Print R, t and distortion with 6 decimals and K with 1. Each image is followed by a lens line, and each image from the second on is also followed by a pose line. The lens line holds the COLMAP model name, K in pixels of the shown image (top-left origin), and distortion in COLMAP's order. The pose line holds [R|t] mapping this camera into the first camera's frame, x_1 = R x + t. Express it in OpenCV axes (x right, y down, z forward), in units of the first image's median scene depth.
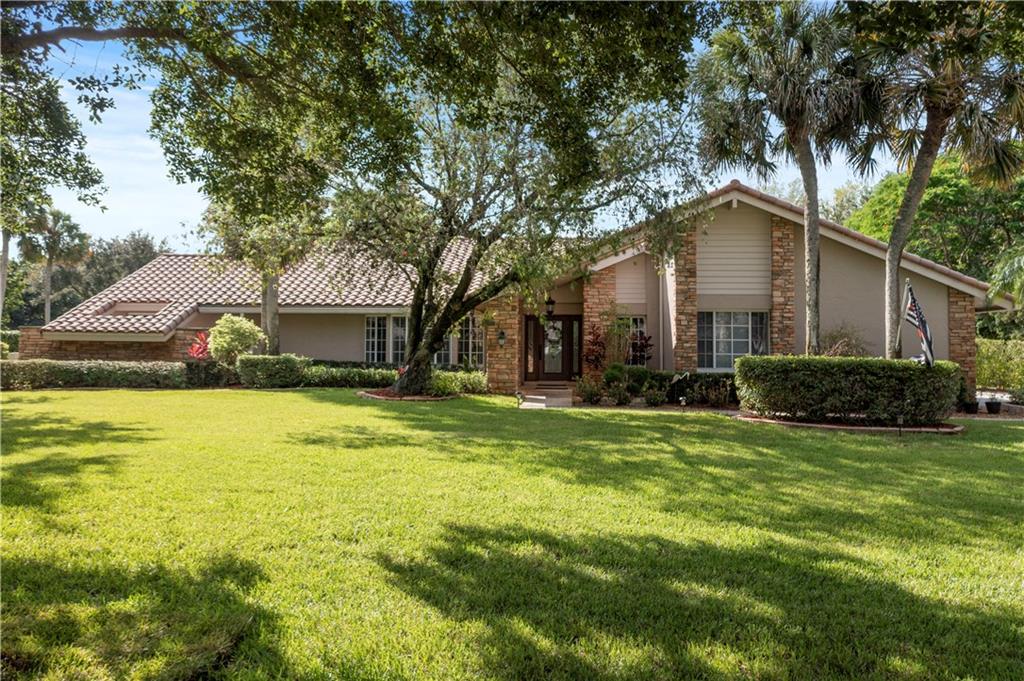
lens RADIAL K [[811.0, 0, 481.3], [0, 811.0, 304.7], [0, 0, 1]] dist [-0.015799, 0.012868]
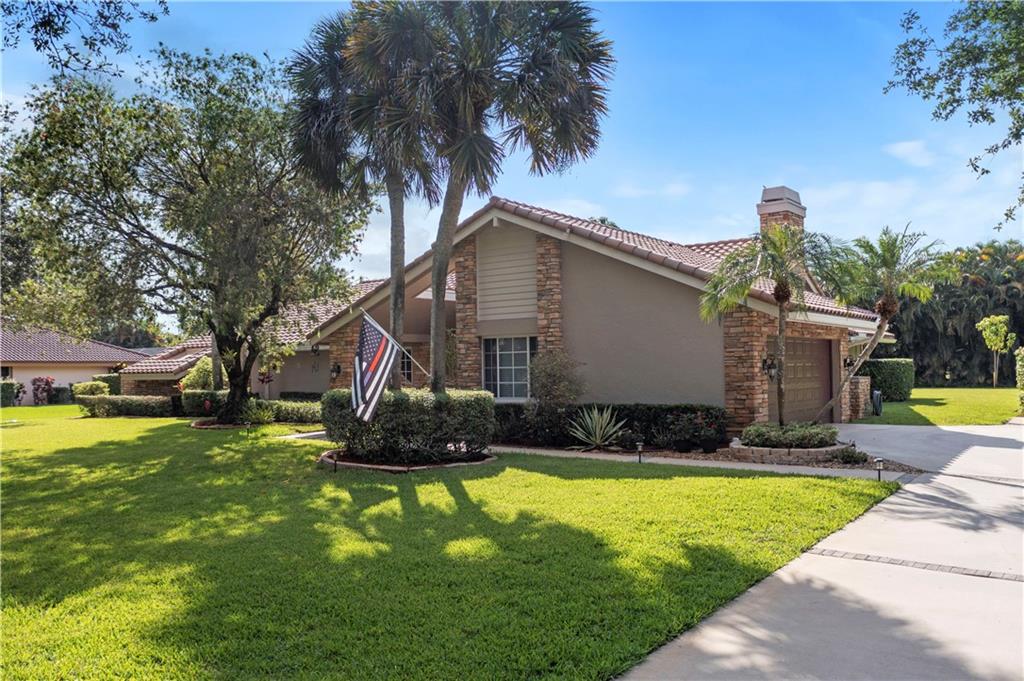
lens RADIAL K [[811.0, 0, 513.0], [0, 811.0, 349.0], [0, 0, 1]] dist [-0.015799, 0.012868]
pose [[0.850526, -0.037503, -0.524594, 0.818928], [0.045463, 0.998963, 0.002295, 0.020158], [0.523964, -0.025801, 0.851349, 0.206974]]
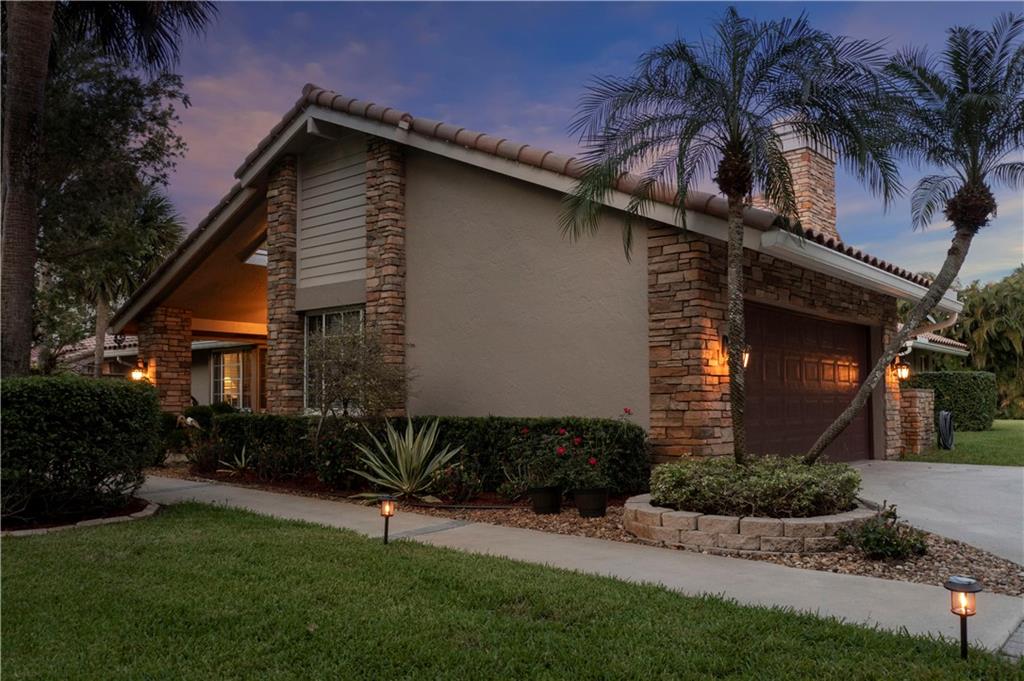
lens RADIAL K [[811.0, 0, 507.1], [0, 811.0, 342.4], [0, 0, 1]] dist [-0.015799, 0.012868]
pose [[0.811901, -0.052650, -0.581416, 0.763282], [0.032737, 0.998464, -0.044701, 0.062097], [0.582876, 0.017259, 0.812378, 0.607407]]
